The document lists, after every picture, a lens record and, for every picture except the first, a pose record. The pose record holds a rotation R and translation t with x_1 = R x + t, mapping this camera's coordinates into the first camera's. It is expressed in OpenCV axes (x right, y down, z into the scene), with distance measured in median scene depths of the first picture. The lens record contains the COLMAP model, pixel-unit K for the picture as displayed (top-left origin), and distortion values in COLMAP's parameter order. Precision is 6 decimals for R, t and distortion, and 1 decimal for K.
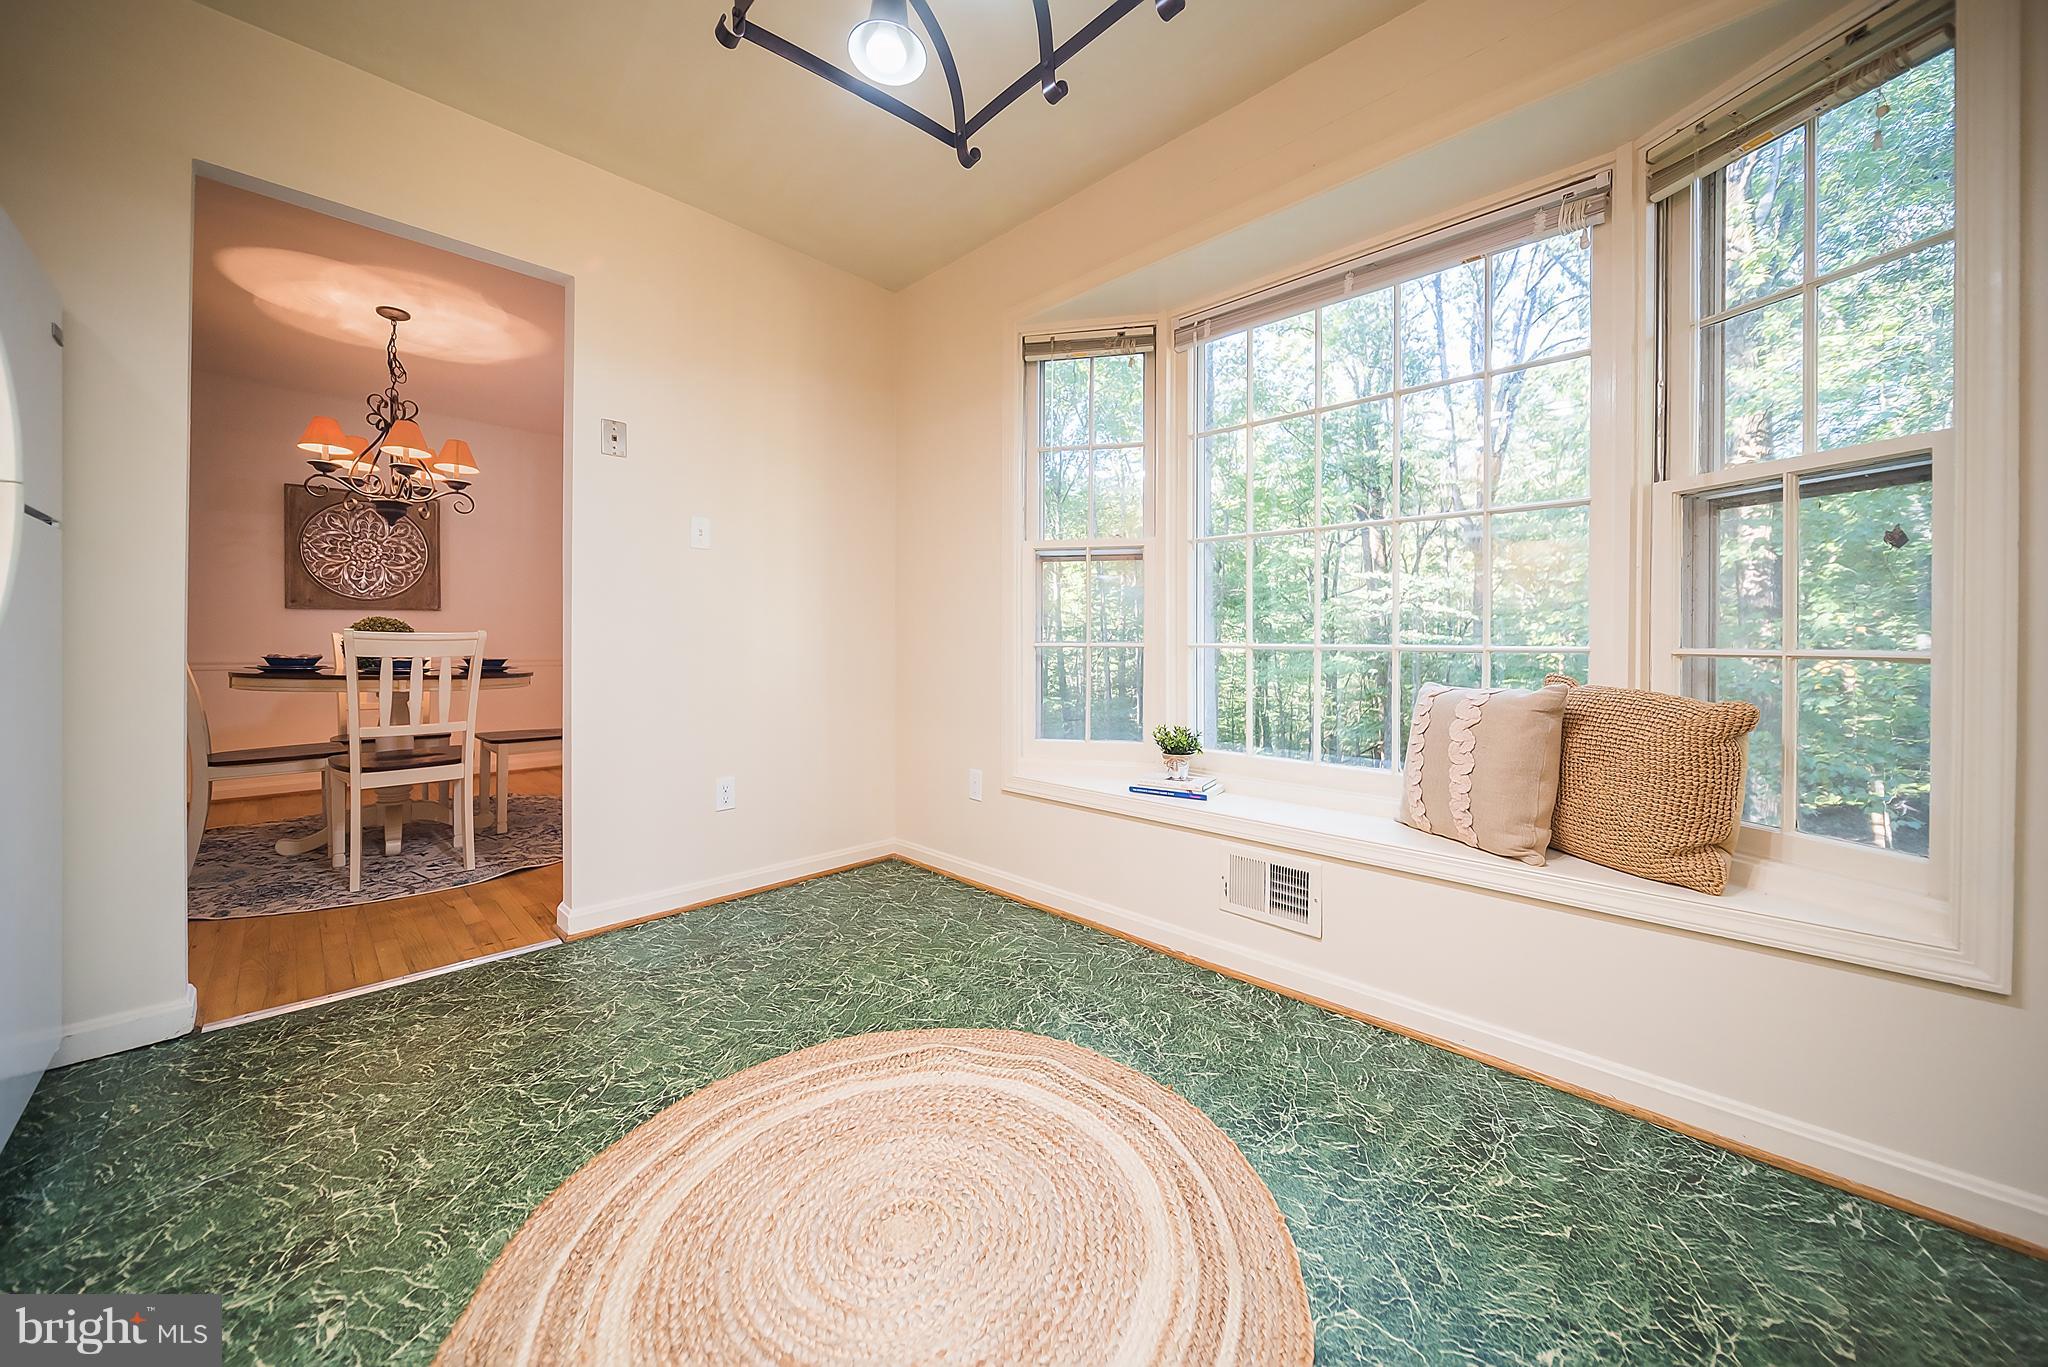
lens RADIAL K [[751.0, 0, 1018.5], [0, 751.0, 638.7], [0, 0, 1]] dist [-0.000060, -0.000113]
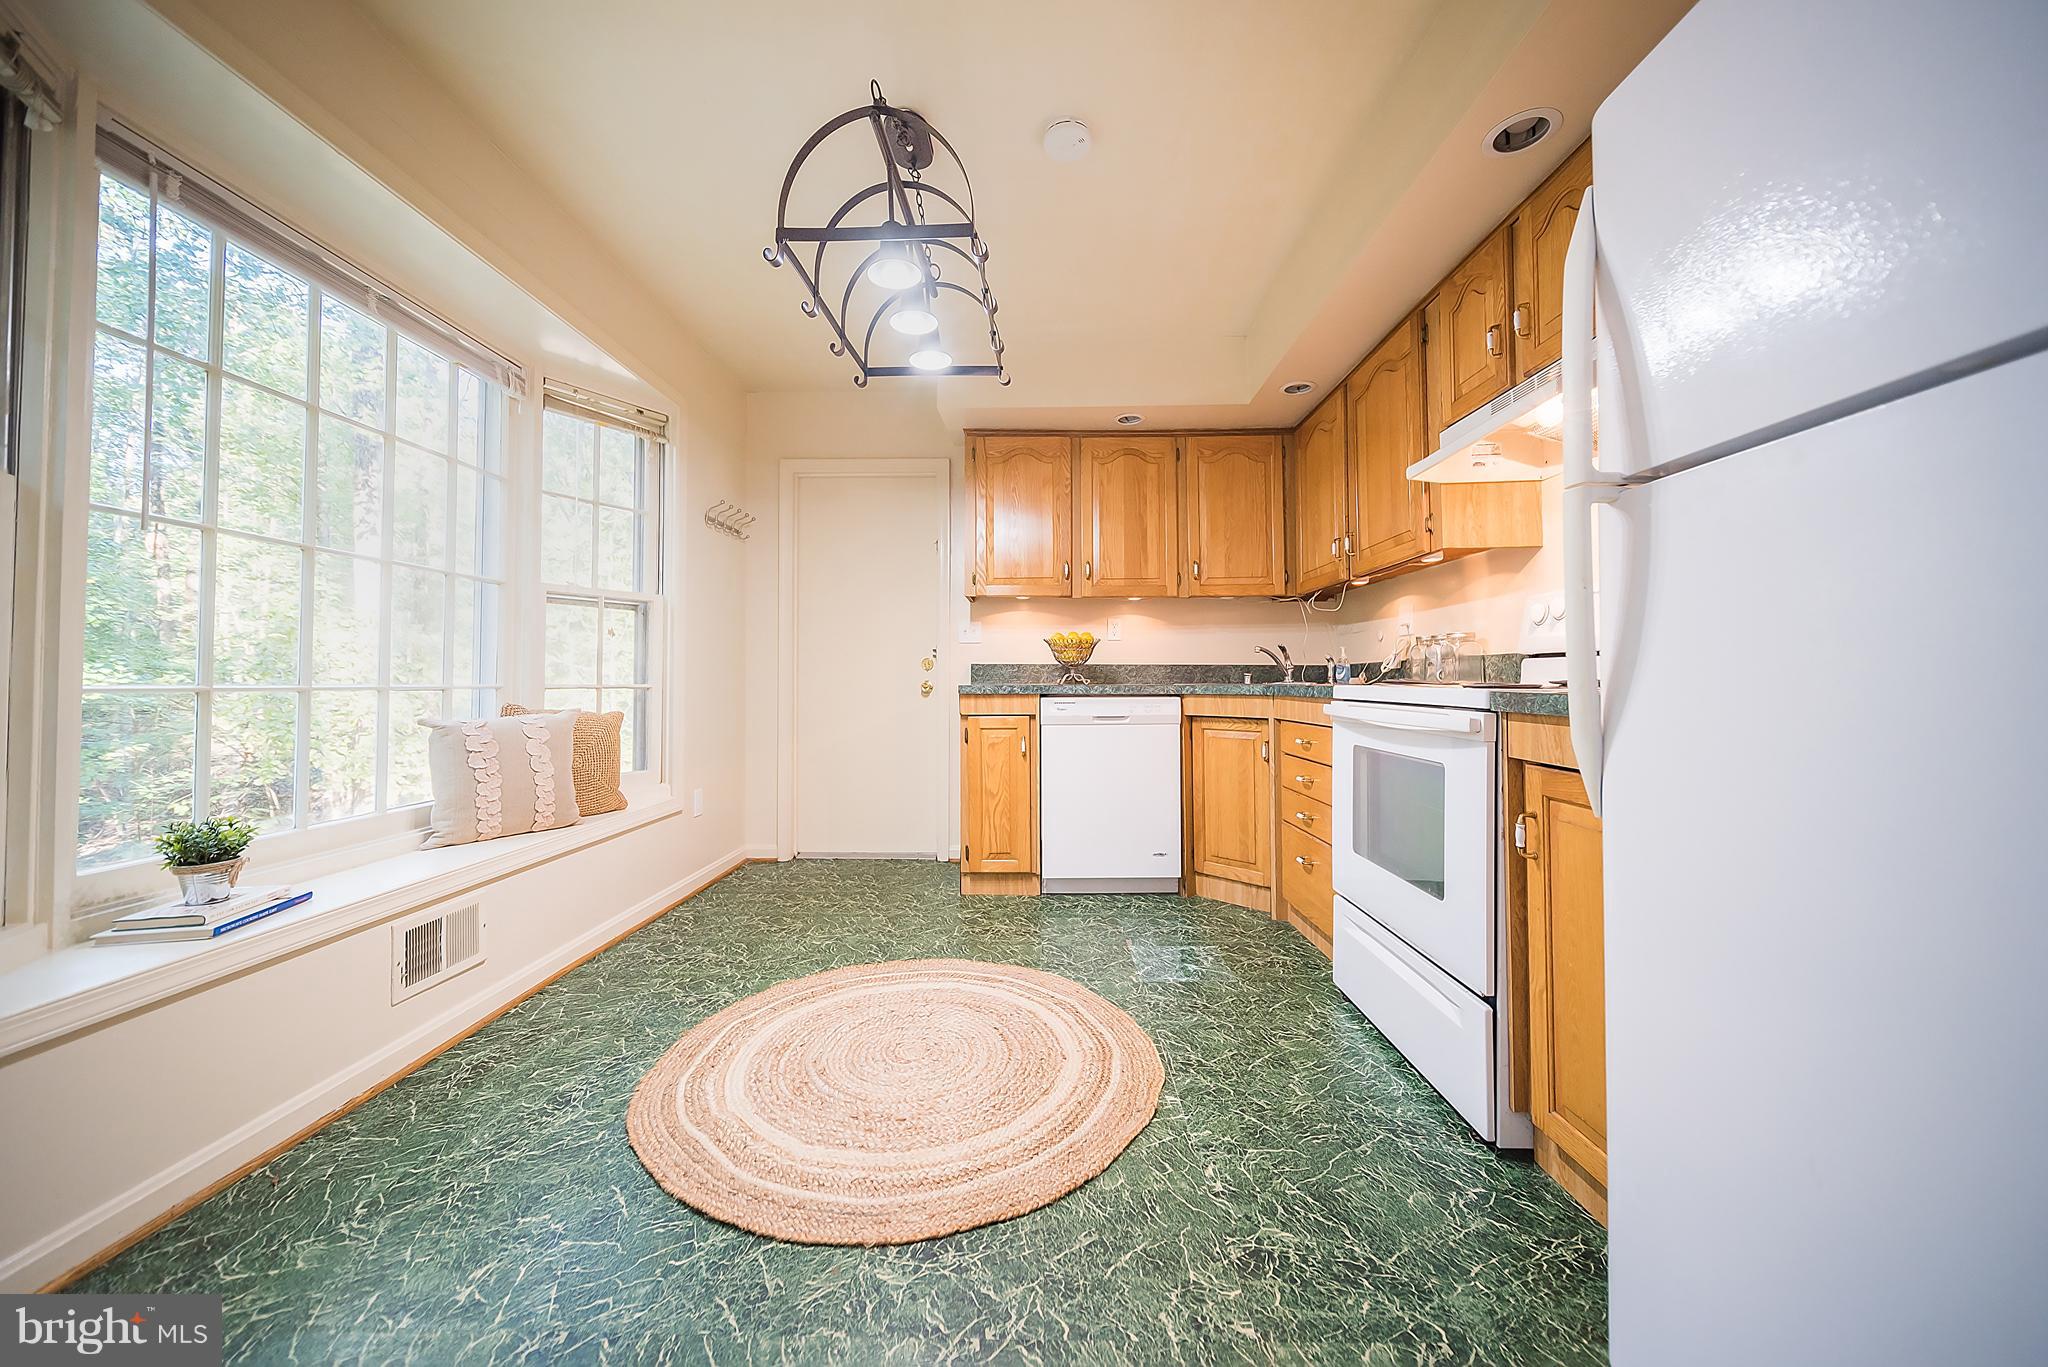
lens RADIAL K [[730.6, 0, 1029.4], [0, 730.6, 675.7], [0, 0, 1]] dist [-0.000198, 0.000005]
pose [[-0.698209, 0.002610, 0.715889, -1.128375], [-0.000435, 0.999992, -0.004070, -0.001838], [-0.715893, -0.003154, -0.698202, 1.496733]]
